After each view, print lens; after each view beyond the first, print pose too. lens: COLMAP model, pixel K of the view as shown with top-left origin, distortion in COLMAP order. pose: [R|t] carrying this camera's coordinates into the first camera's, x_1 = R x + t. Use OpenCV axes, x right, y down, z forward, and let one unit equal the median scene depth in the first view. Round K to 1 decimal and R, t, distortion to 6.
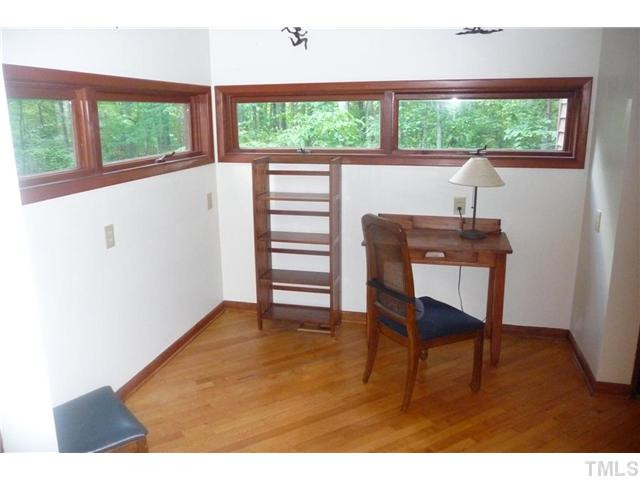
lens RADIAL K [[516.4, 0, 314.7], [0, 516.4, 241.0], [0, 0, 1]] dist [-0.045154, 0.035873]
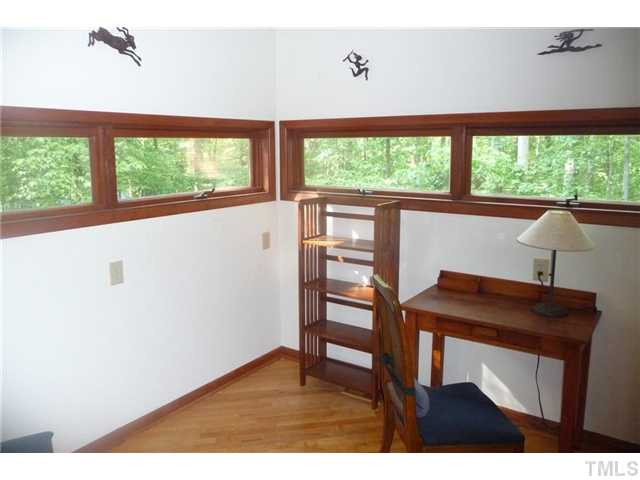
lens RADIAL K [[516.4, 0, 322.5], [0, 516.4, 236.1], [0, 0, 1]] dist [-0.045154, 0.035873]
pose [[0.933602, 0.068325, -0.351738, 0.243654], [-0.091304, 0.994610, -0.049140, -0.051579], [0.346484, 0.077992, 0.934808, 0.156939]]
